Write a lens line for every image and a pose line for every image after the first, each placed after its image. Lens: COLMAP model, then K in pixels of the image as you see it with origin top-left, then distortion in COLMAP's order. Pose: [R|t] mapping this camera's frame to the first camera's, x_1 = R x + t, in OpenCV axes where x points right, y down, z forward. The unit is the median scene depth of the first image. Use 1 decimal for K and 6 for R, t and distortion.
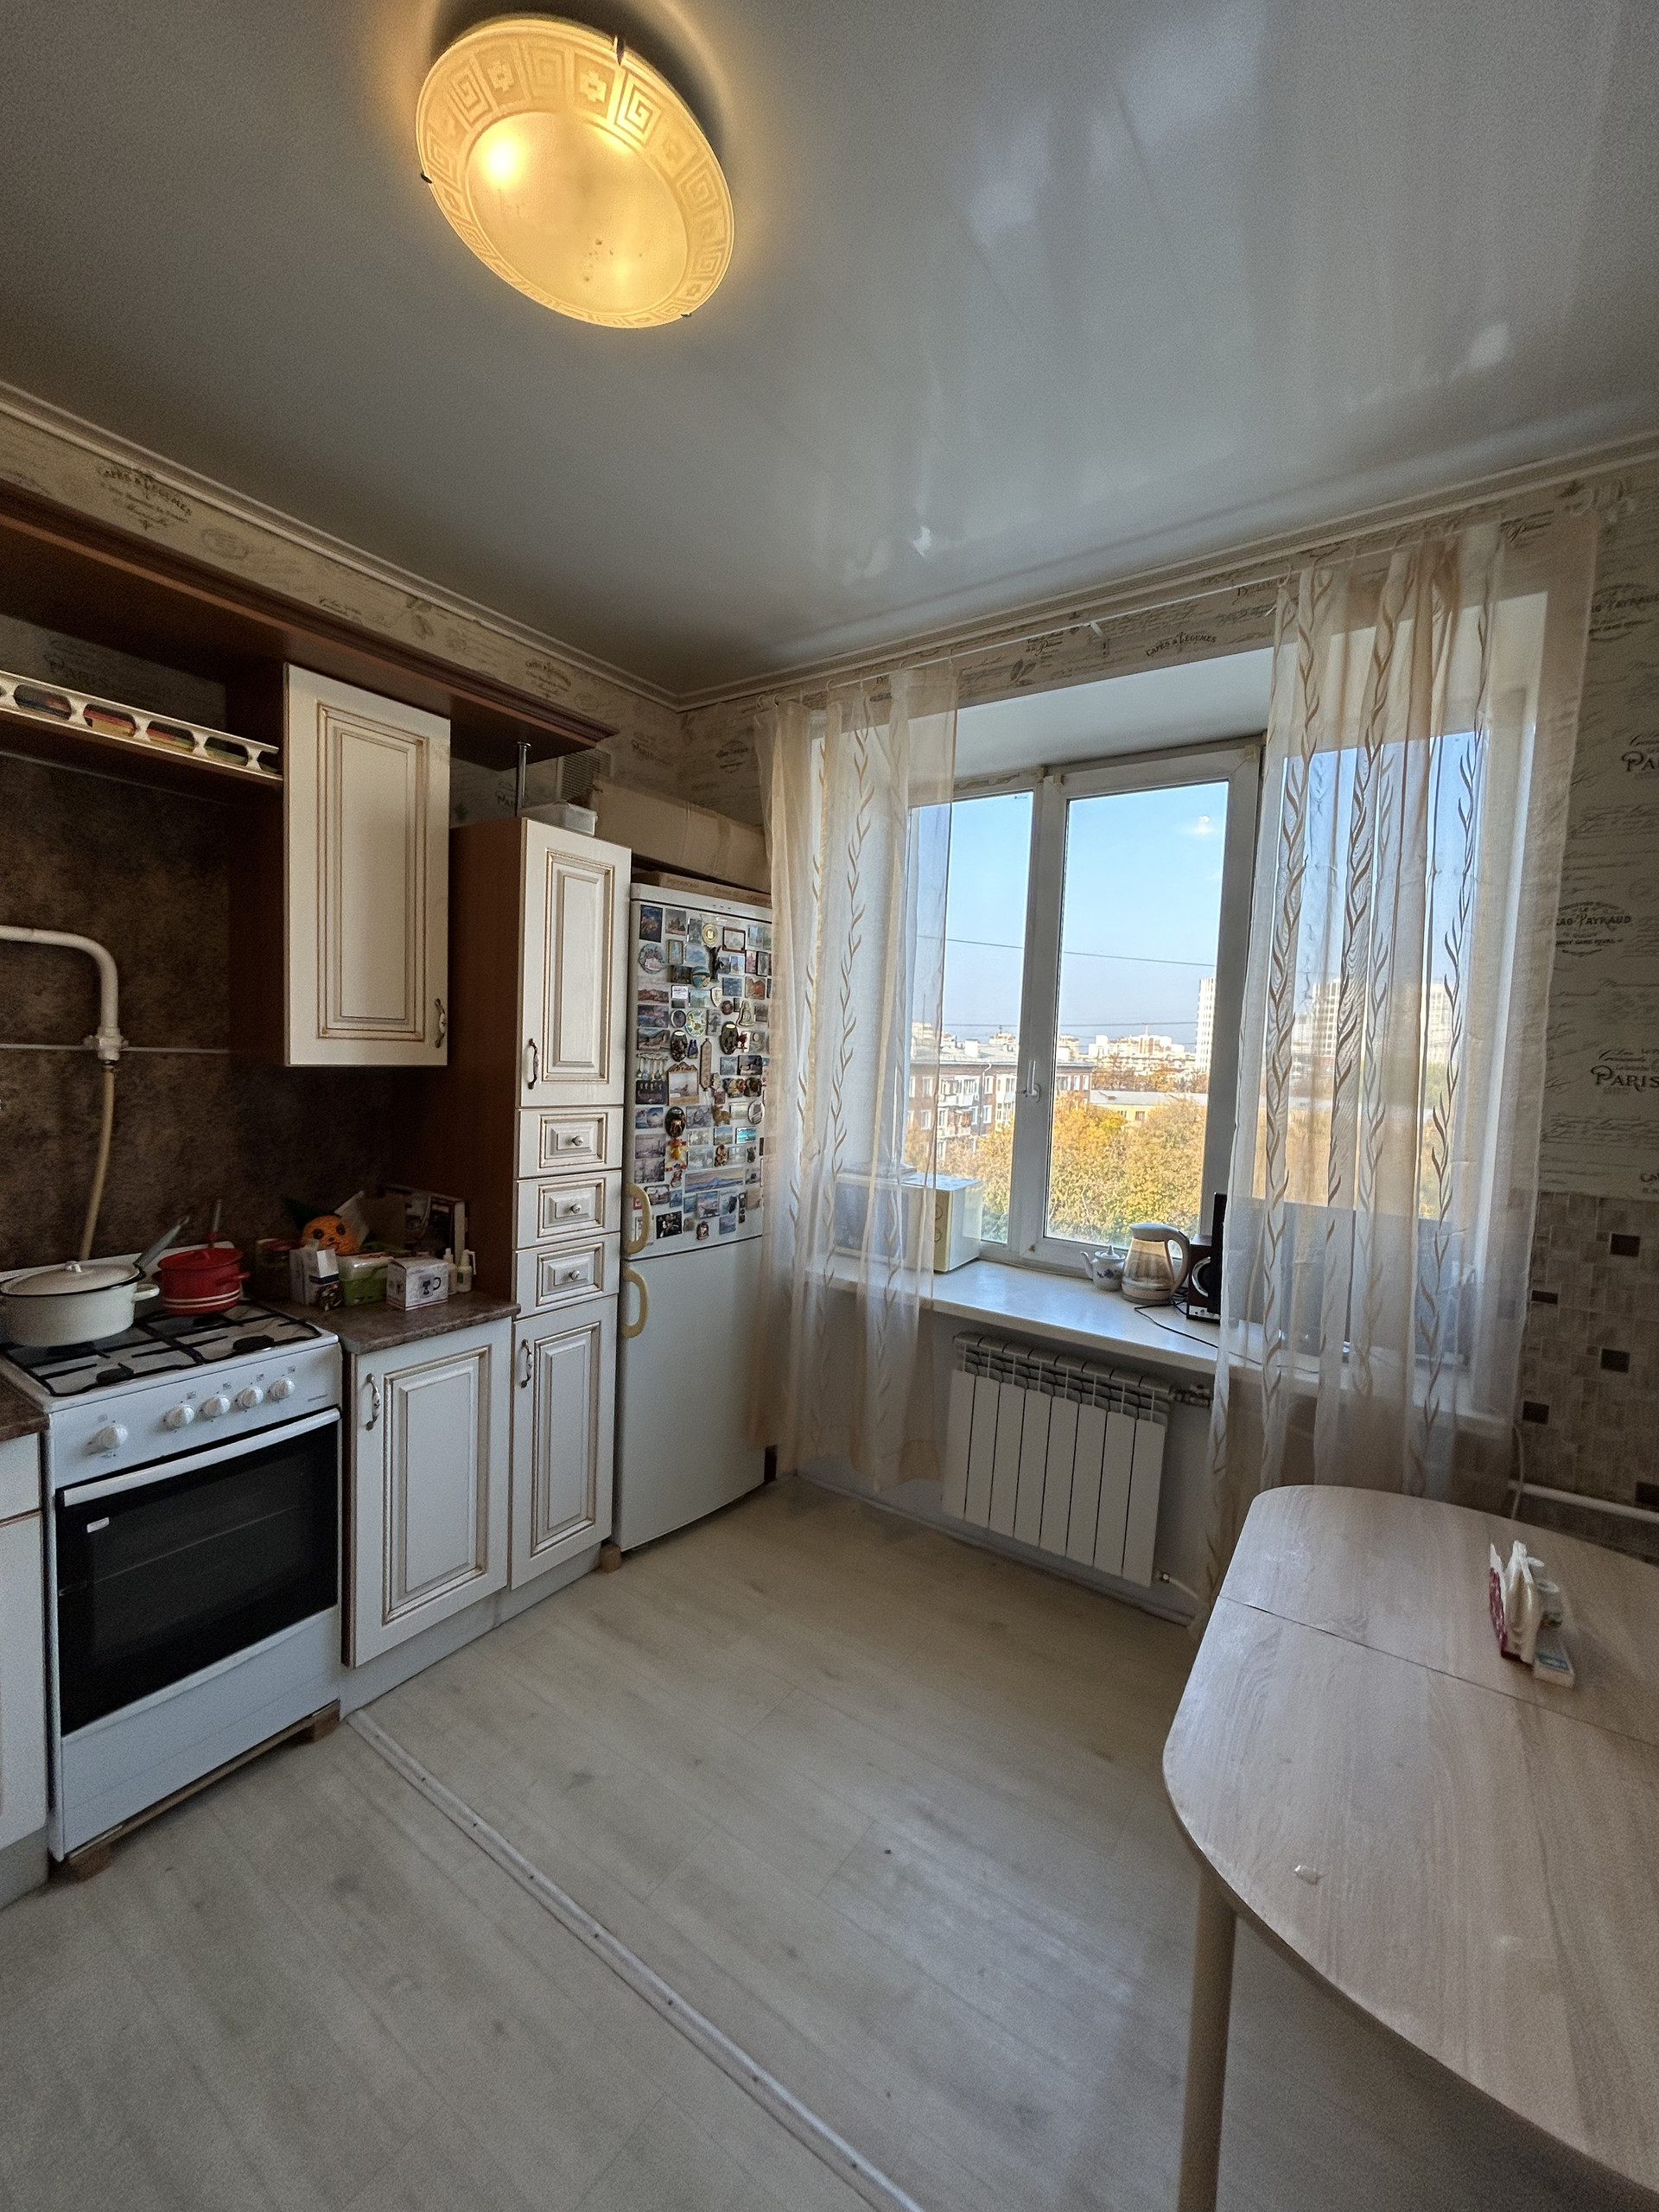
lens RADIAL K [[881.2, 0, 826.0], [0, 881.2, 1107.8], [0, 0, 1]] dist [0.006261, -0.000026]
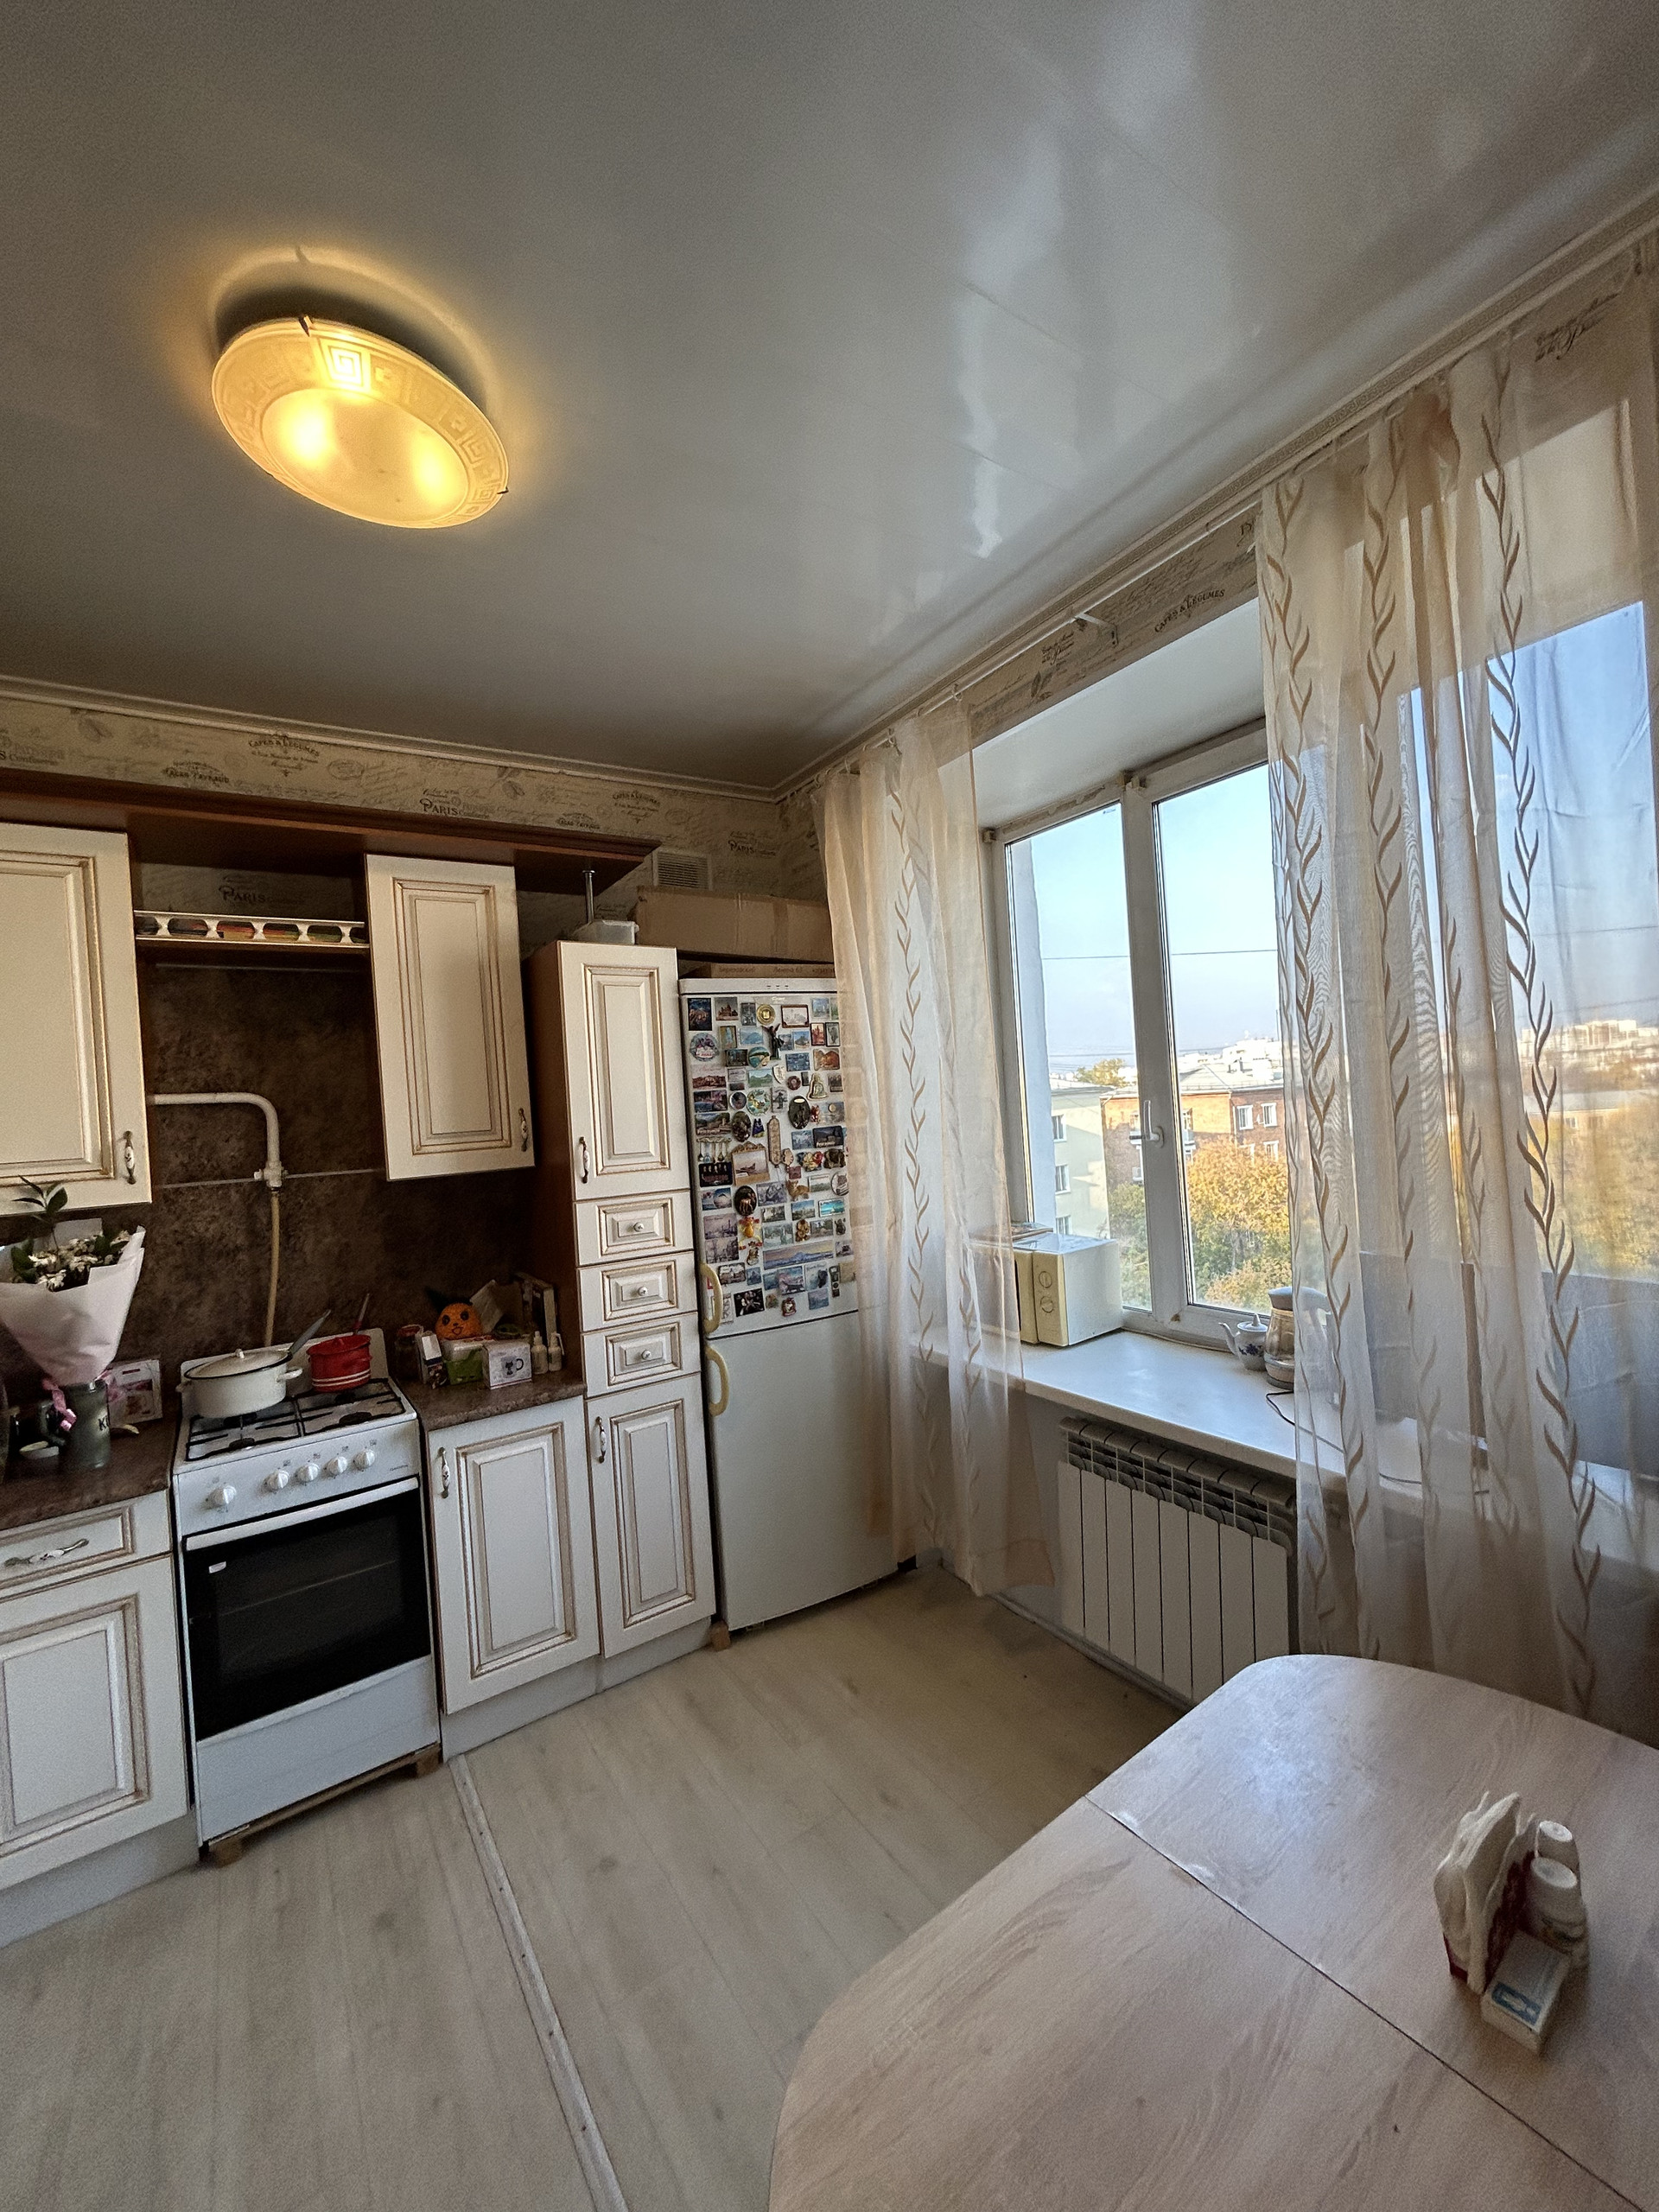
lens RADIAL K [[881.2, 0, 834.3], [0, 881.2, 1109.4], [0, 0, 1]] dist [0.006261, -0.000026]
pose [[0.926084, -0.099505, -0.363962, 0.351883], [0.078809, 0.994335, -0.071320, -0.009404], [0.368997, 0.037365, 0.928679, 0.098230]]
